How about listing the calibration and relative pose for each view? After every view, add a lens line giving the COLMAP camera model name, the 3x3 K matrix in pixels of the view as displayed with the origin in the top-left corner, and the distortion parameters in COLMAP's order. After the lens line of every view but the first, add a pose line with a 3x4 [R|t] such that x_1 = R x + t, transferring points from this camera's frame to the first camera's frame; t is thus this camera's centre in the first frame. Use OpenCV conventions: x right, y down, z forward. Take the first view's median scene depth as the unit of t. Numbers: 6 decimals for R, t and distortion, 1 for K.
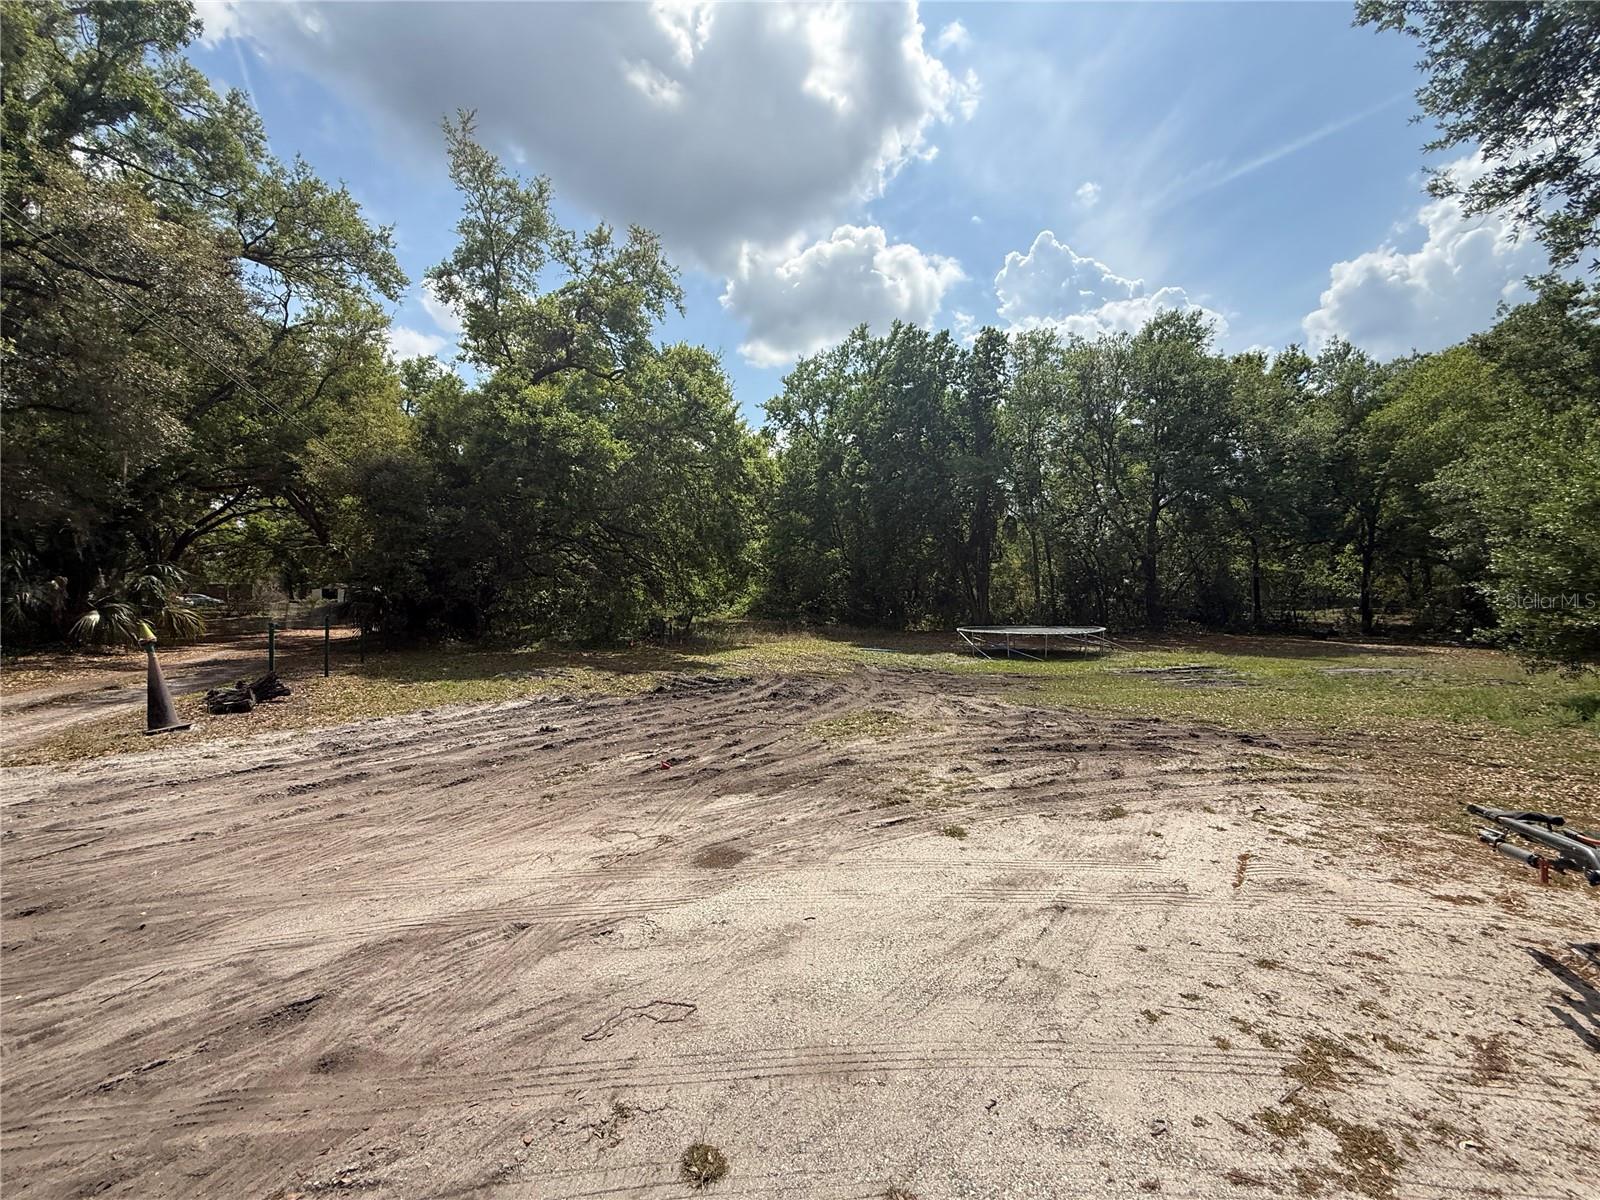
lens RADIAL K [[636.3, 0, 795.5], [0, 636.3, 600.5], [0, 0, 1]] dist [0.000417, 0.000384]
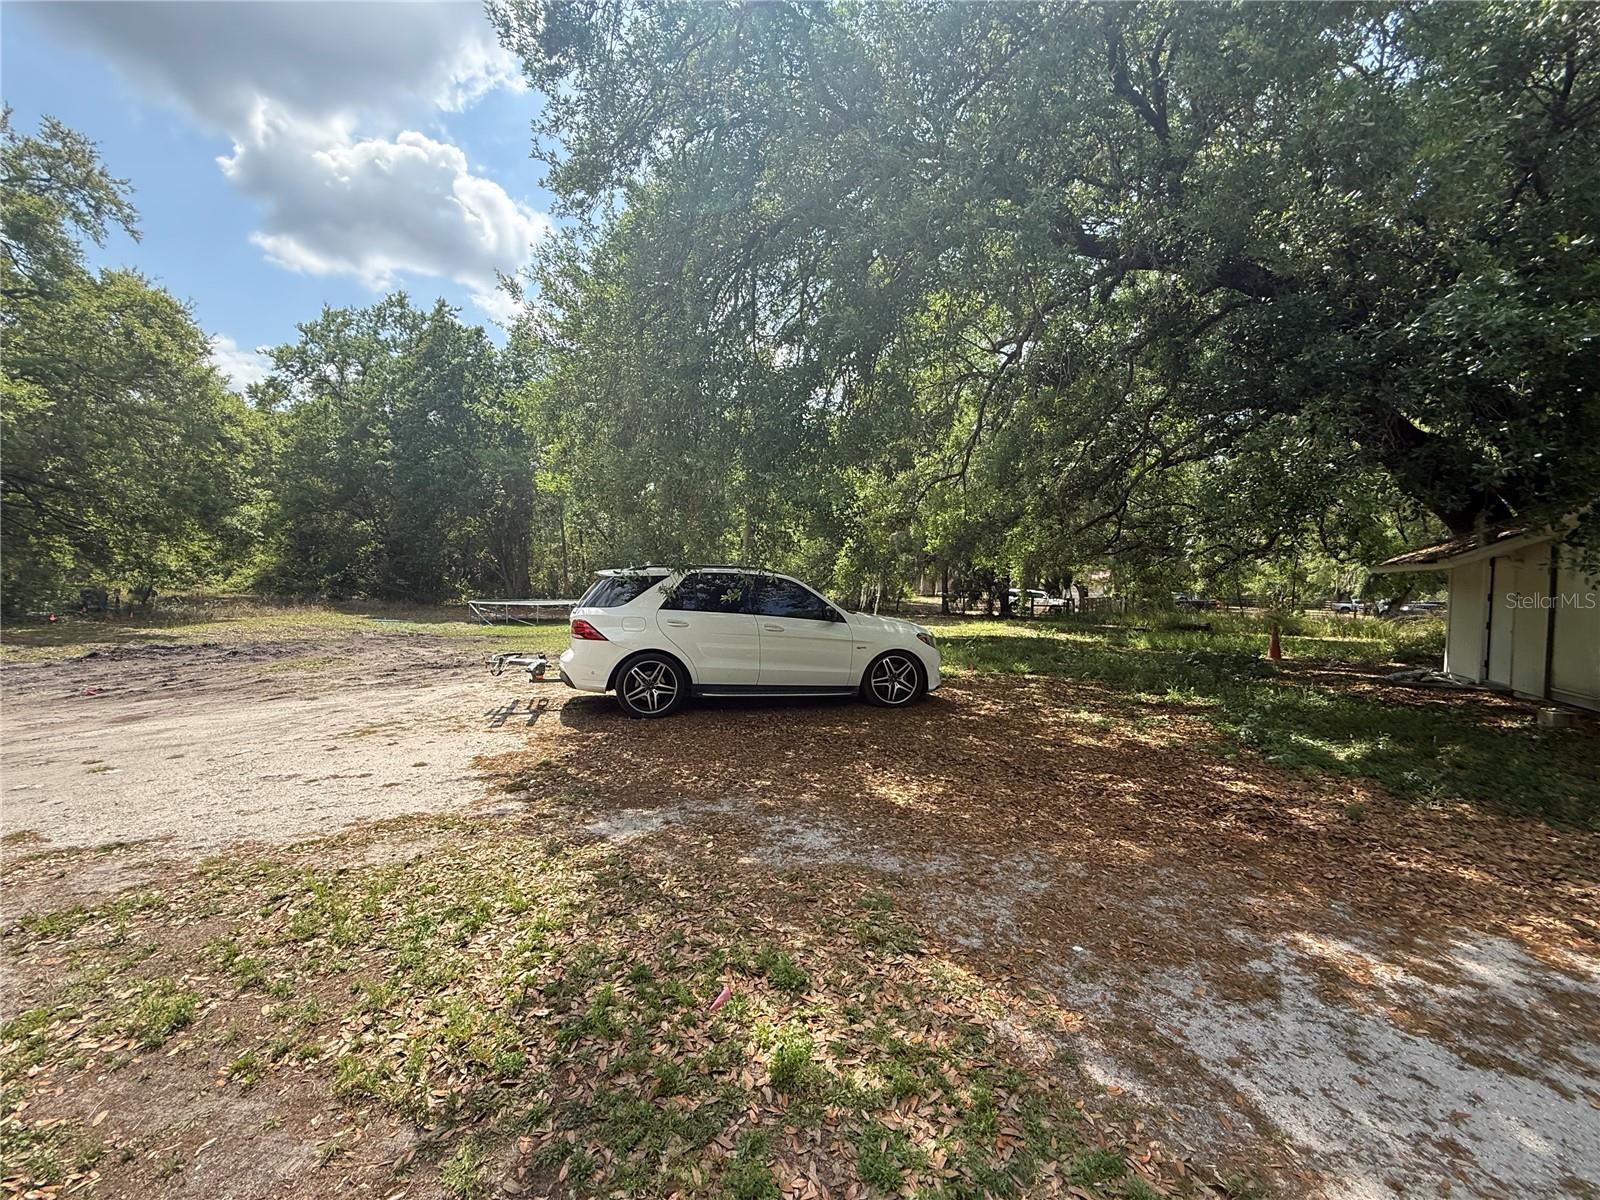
lens RADIAL K [[611.1, 0, 770.3], [0, 611.1, 600.6], [0, 0, 1]] dist [0.014901, -0.005976]
pose [[0.819200, 0.000133, 0.573508, 0.041700], [-0.020946, 0.999340, 0.029688, -0.001207], [-0.573125, -0.036333, 0.818662, -0.164691]]
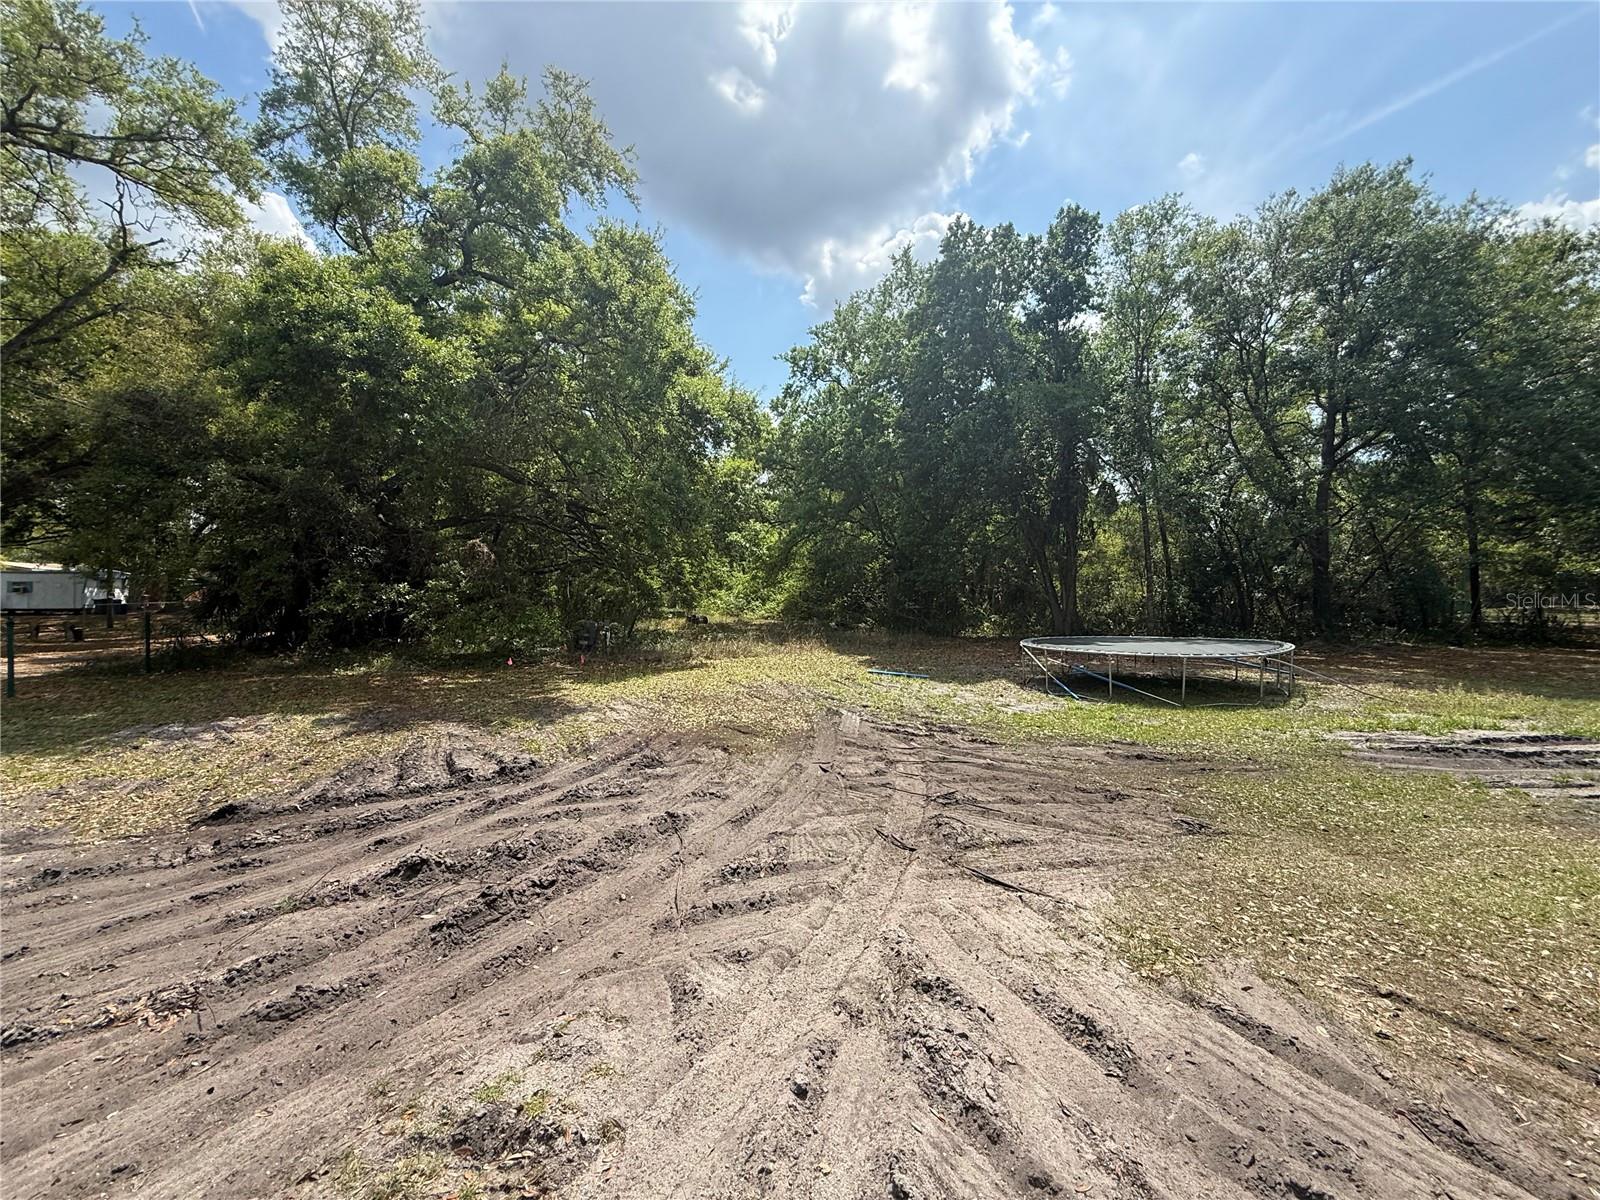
lens RADIAL K [[662.5, 0, 789.6], [0, 662.5, 592.5], [0, 0, 1]] dist [0.015125, 0.000083]
pose [[0.993337, -0.003675, -0.115189, 0.072884], [0.002756, 0.999963, -0.008135, 0.000674], [0.115214, 0.007763, 0.993310, 0.226920]]
